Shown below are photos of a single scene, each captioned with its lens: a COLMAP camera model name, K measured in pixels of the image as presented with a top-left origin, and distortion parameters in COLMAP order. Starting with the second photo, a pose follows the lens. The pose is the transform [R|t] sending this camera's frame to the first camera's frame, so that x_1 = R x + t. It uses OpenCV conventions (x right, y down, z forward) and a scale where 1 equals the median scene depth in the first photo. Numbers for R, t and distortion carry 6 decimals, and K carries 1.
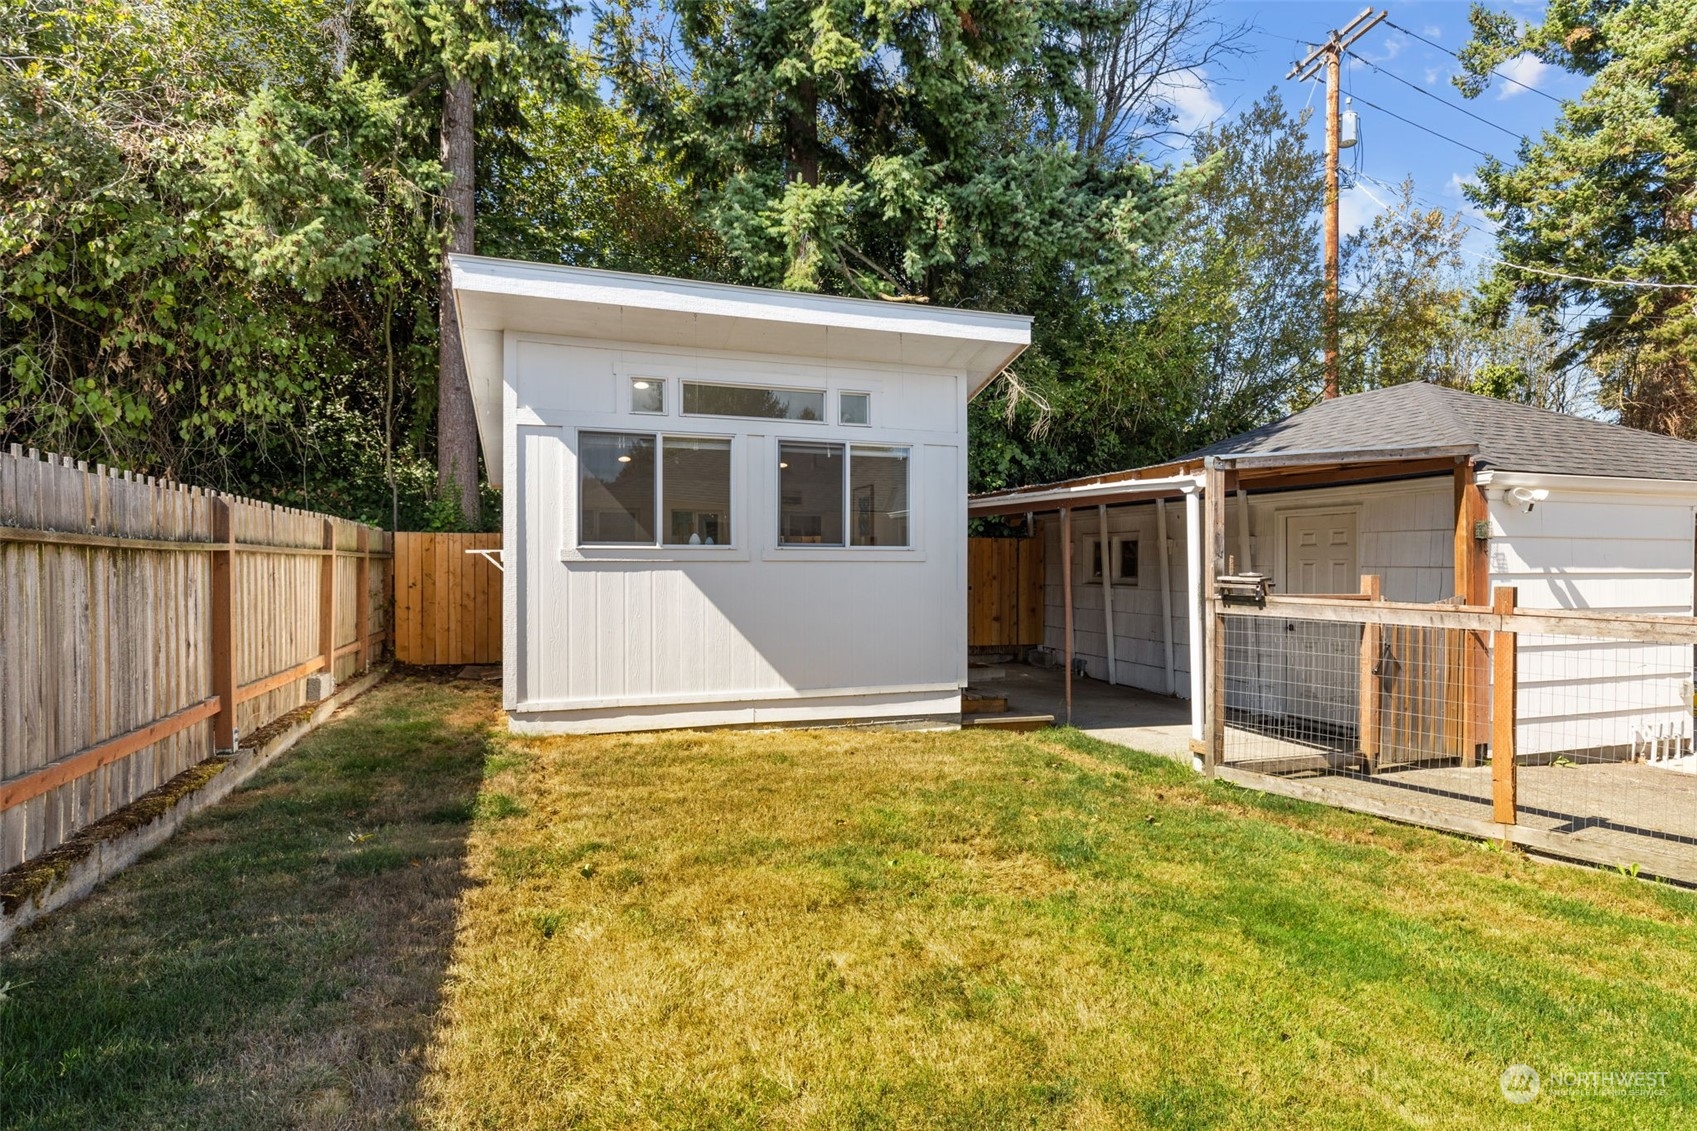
lens RADIAL K [[909.2, 0, 845.3], [0, 909.2, 560.5], [0, 0, 1]] dist [0.000983, 0.000468]
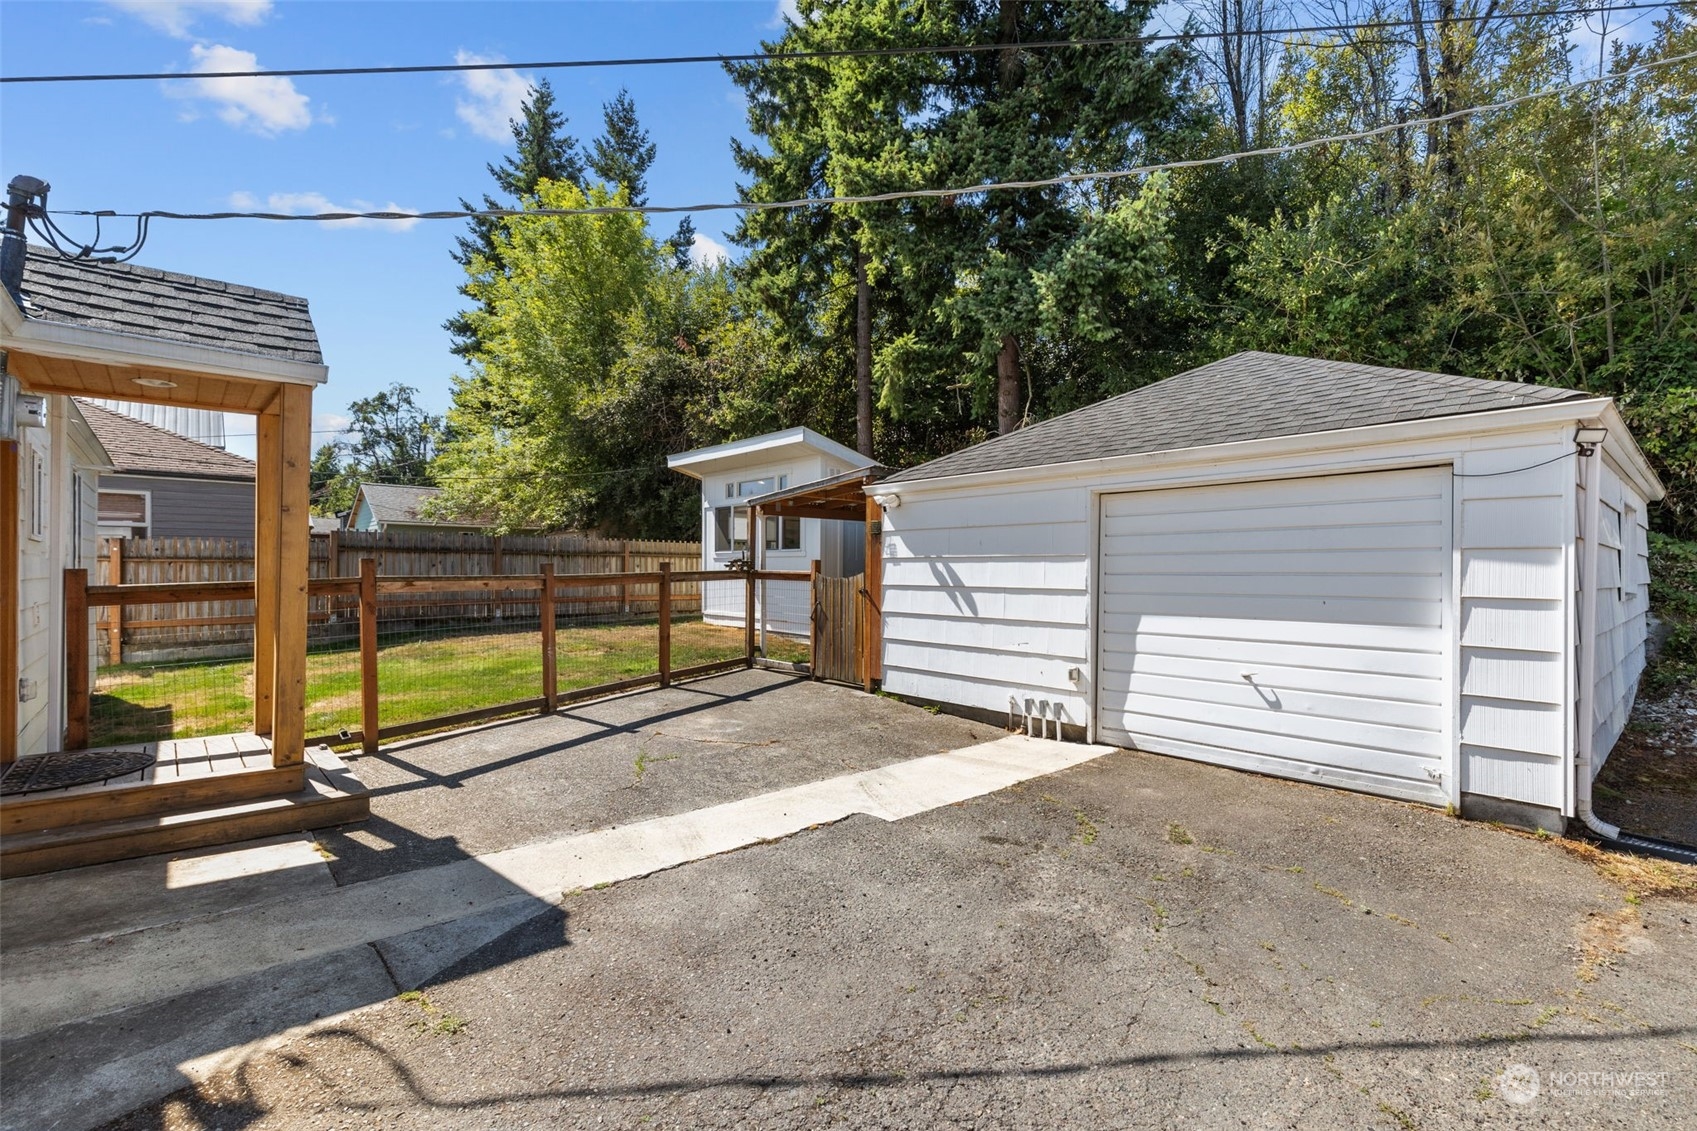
lens RADIAL K [[771.6, 0, 853.7], [0, 771.6, 571.7], [0, 0, 1]] dist [0.000178, -0.001064]
pose [[0.367600, 0.001965, -0.929982, 1.808454], [-0.002489, 0.999996, 0.001129, 0.033926], [0.929981, 0.001900, 0.367604, 0.527920]]
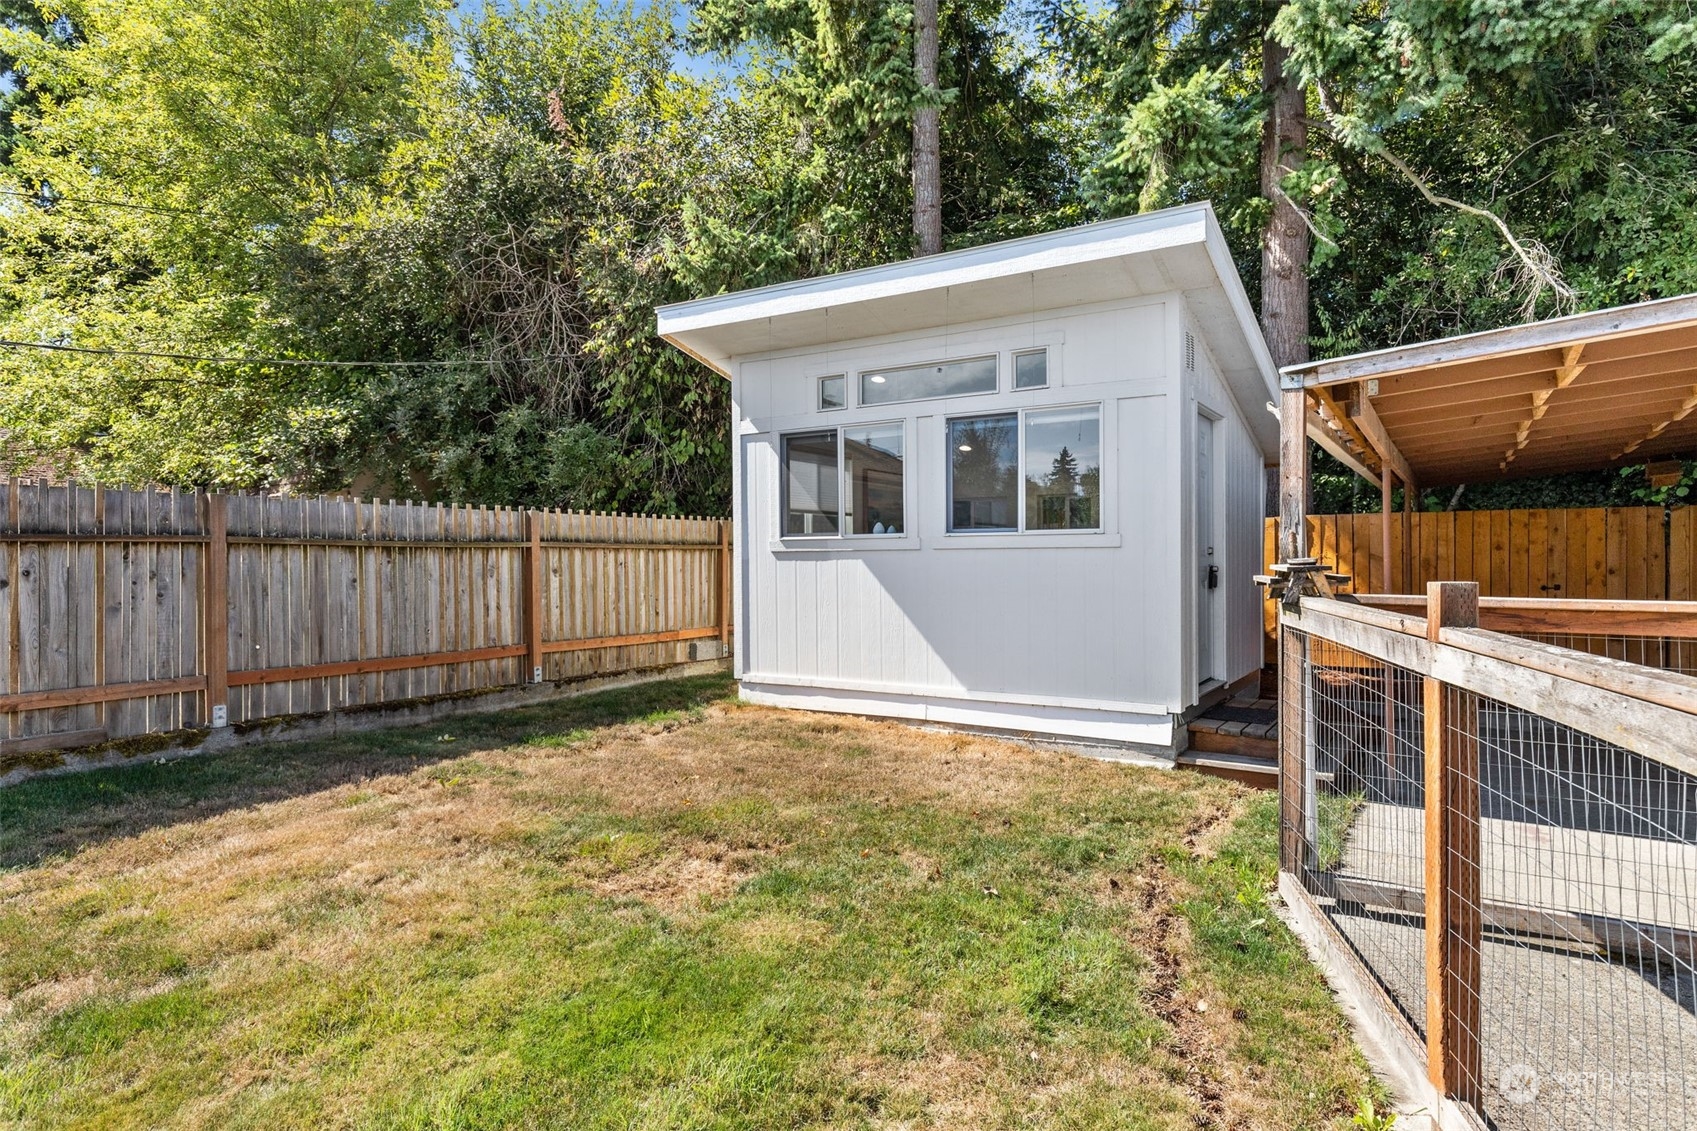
lens RADIAL K [[960.7, 0, 840.7], [0, 960.7, 566.6], [0, 0, 1]] dist [-0.002265, -0.000412]
pose [[0.615245, 0.000522, -0.788336, 0.641102], [0.009113, 0.999928, 0.007775, 0.009975], [0.788283, -0.011967, 0.615196, 0.317461]]
